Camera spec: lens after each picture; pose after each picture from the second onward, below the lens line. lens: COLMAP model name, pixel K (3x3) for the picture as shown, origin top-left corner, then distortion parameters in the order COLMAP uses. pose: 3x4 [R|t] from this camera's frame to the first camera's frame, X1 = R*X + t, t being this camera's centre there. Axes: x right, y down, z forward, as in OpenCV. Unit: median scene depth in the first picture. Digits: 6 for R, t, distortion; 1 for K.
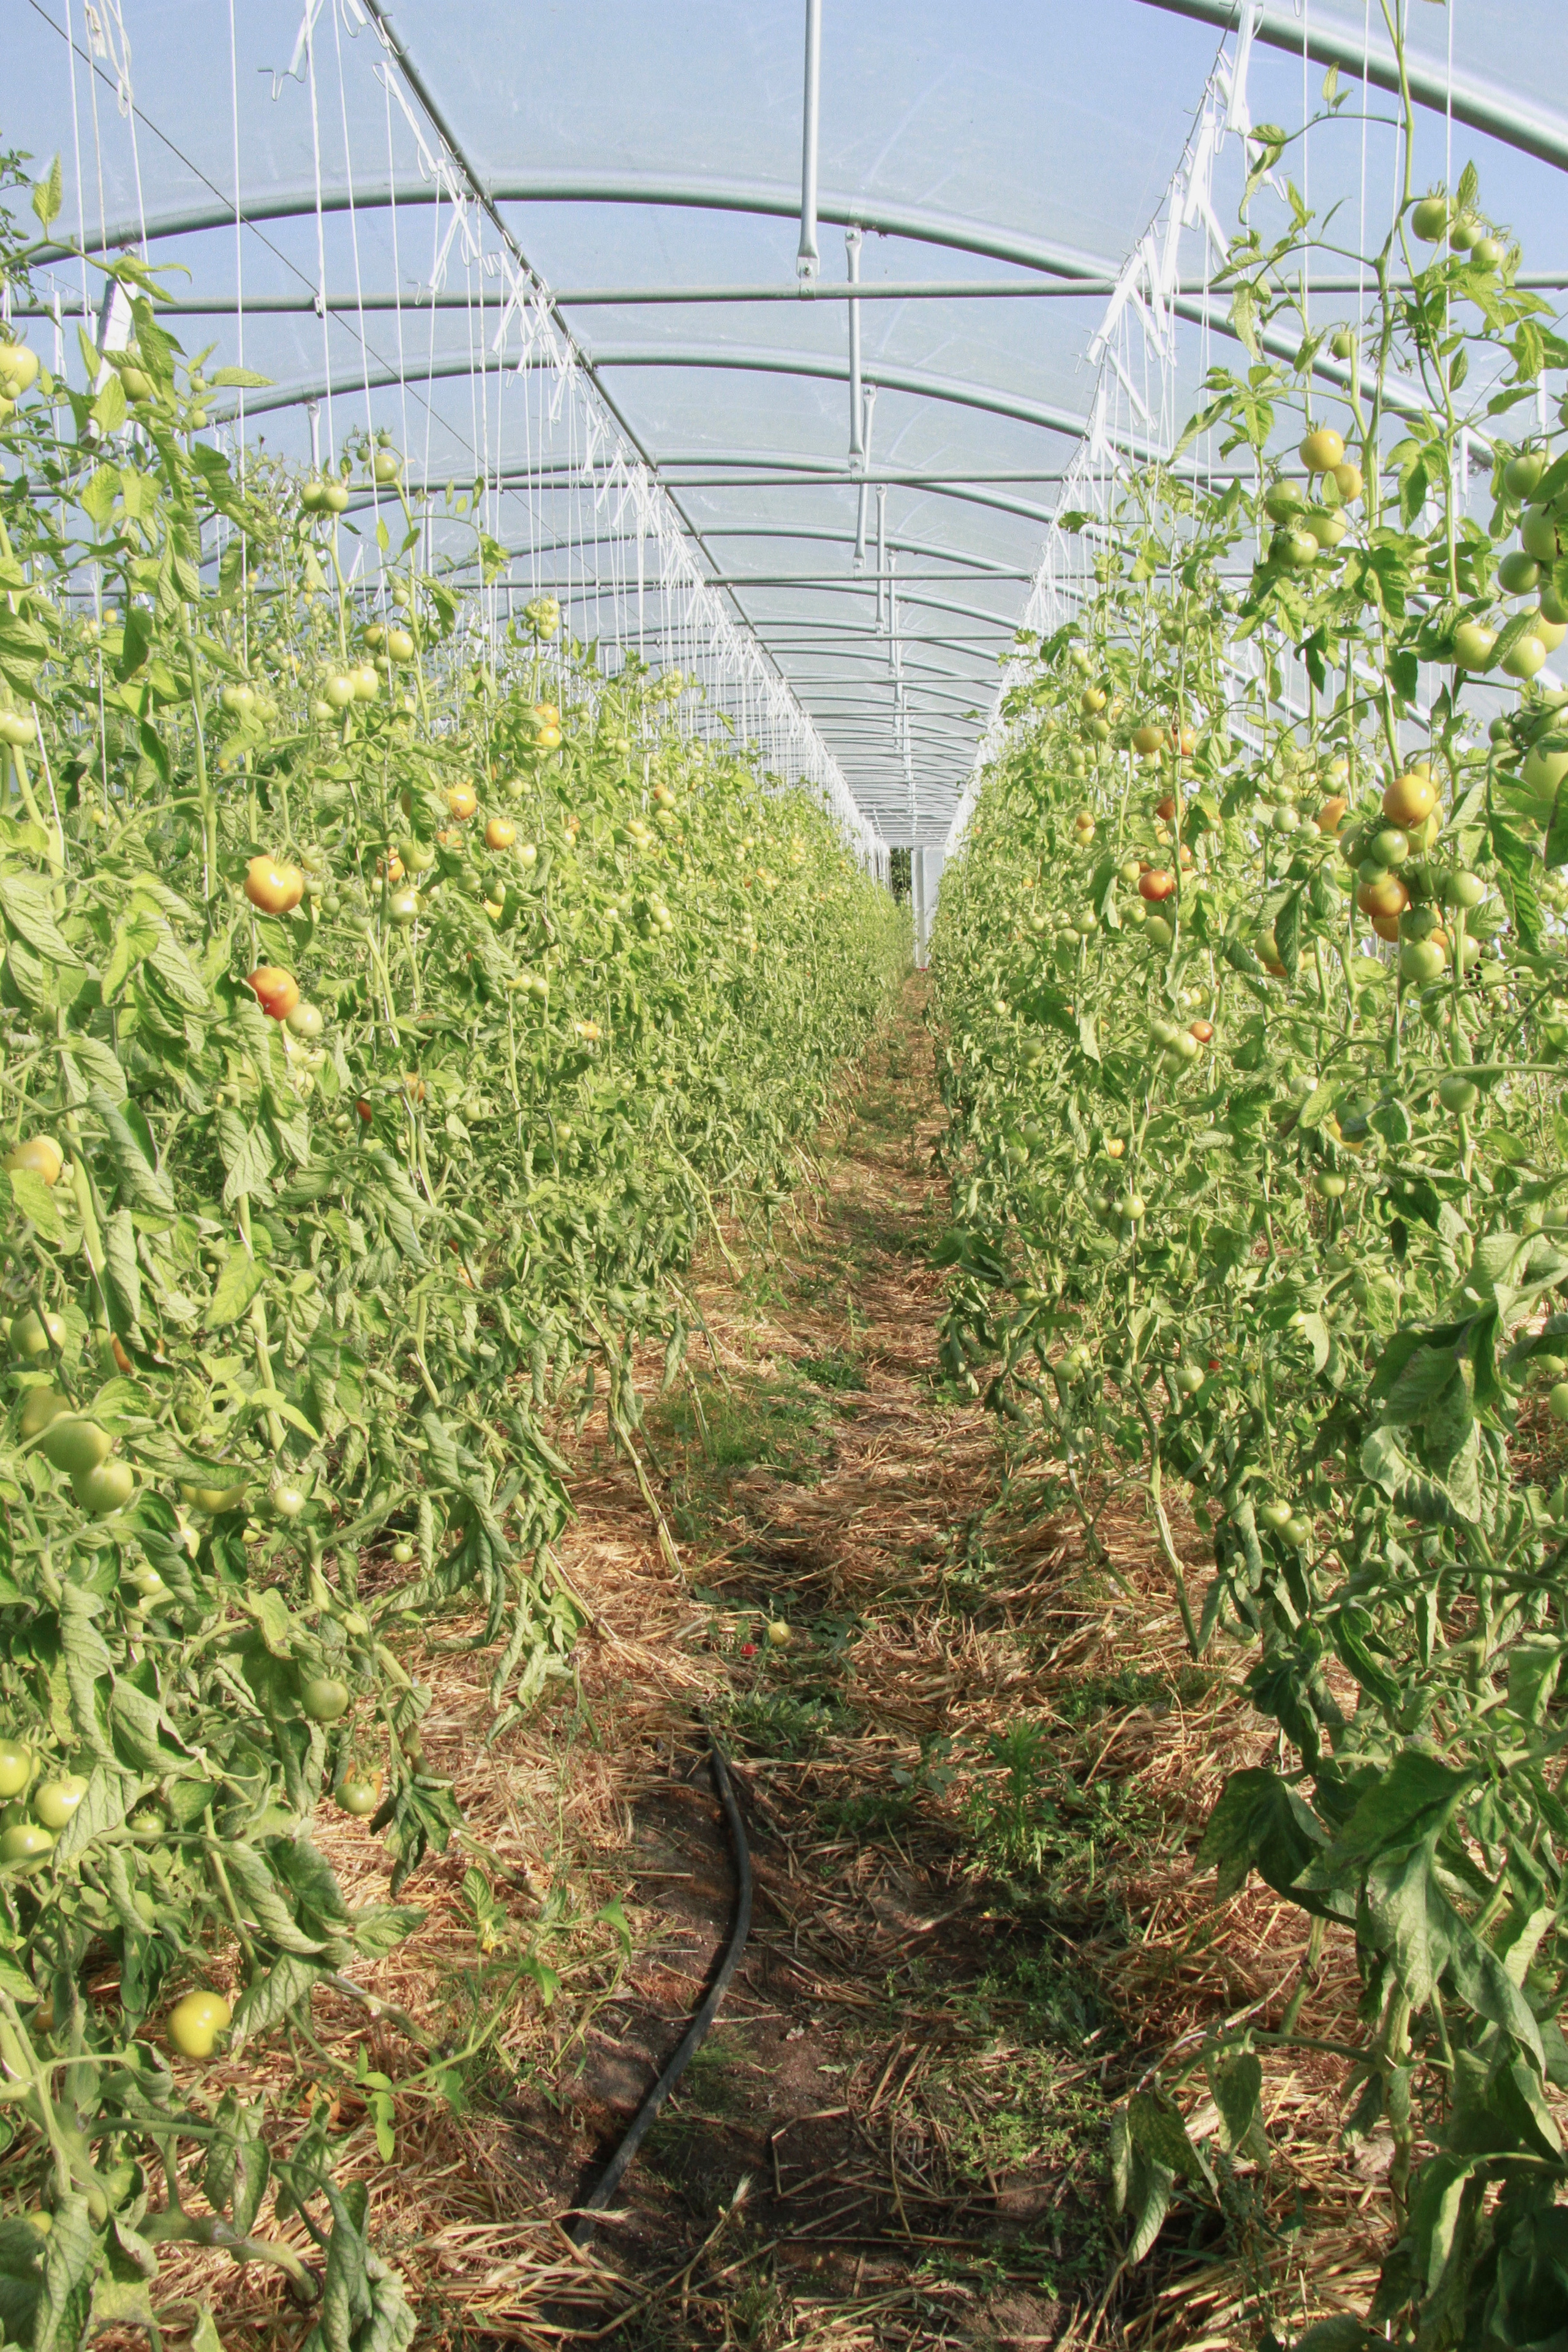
lens RADIAL K [[2454.4, 0, 772.3], [0, 2454.4, 1168.2], [0, 0, 1]] dist [-0.034853, 0.000000]
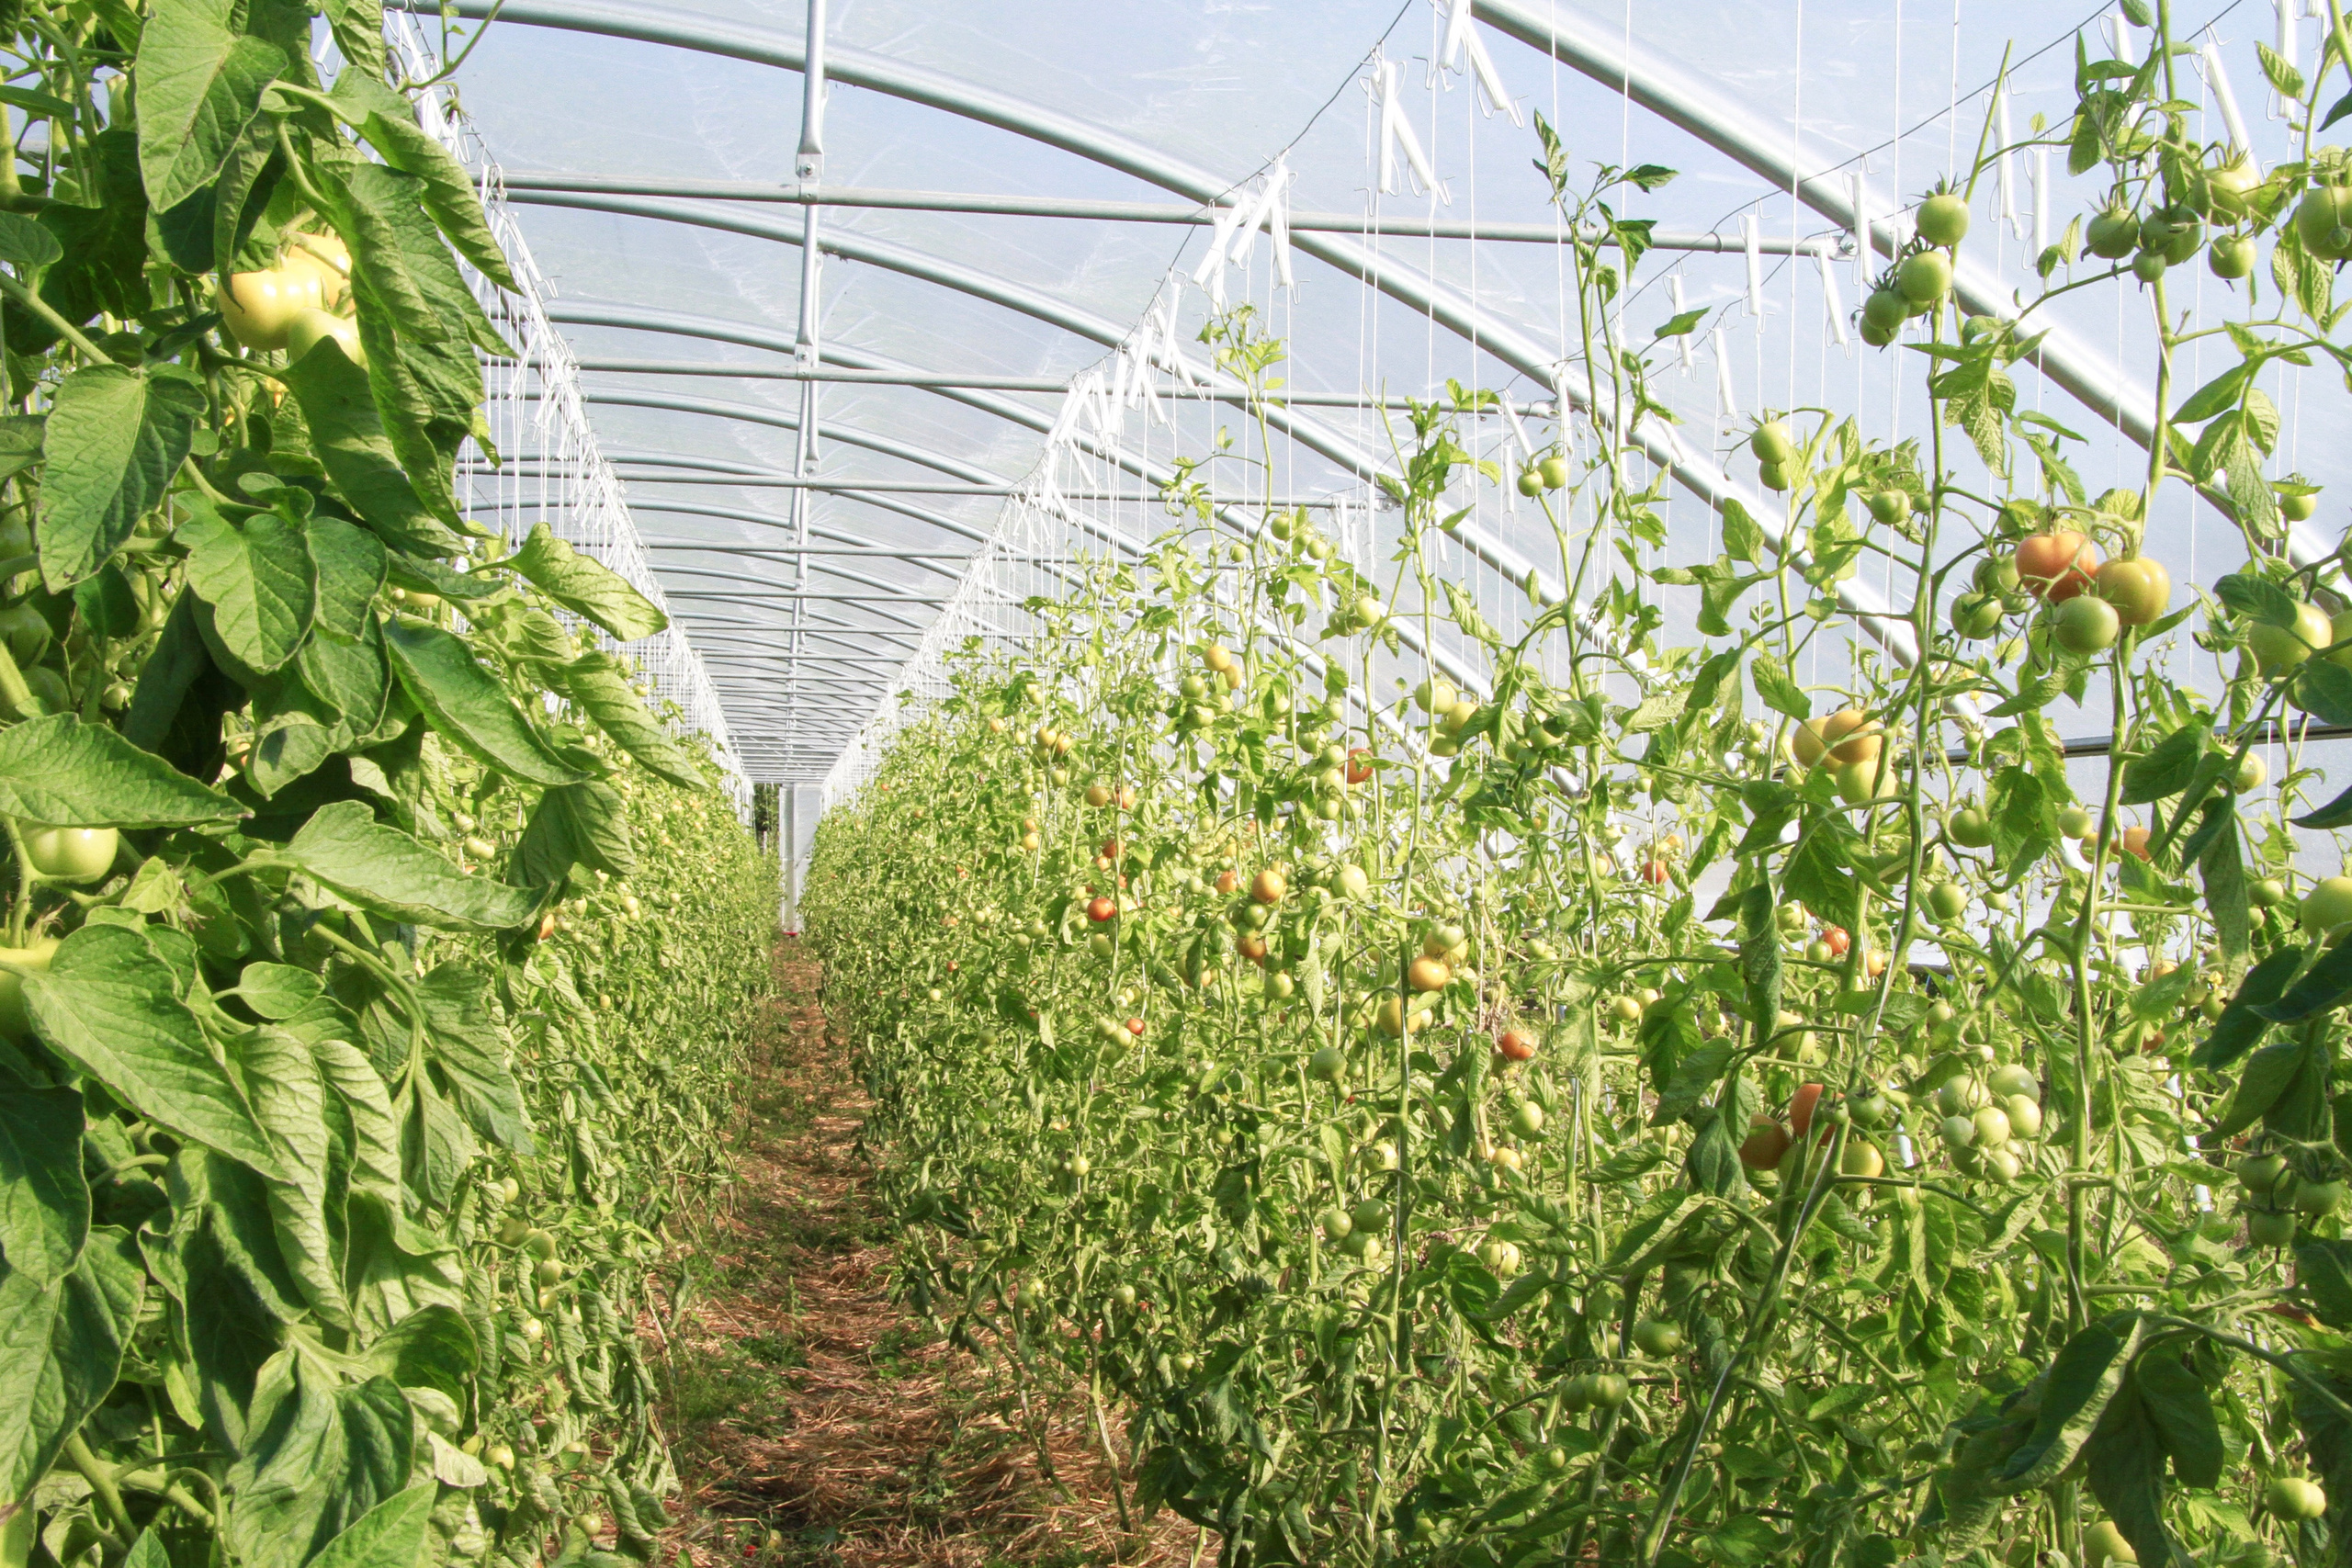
lens RADIAL K [[3042.8, 0, 1178.2], [0, 3042.8, 777.3], [0, 0, 1]] dist [-0.003454, 0.000000]
pose [[0.982134, 0.031019, 0.185610, -0.096081], [-0.006140, 0.991078, -0.133139, 0.024971], [-0.188084, 0.129621, 0.973562, -0.535961]]
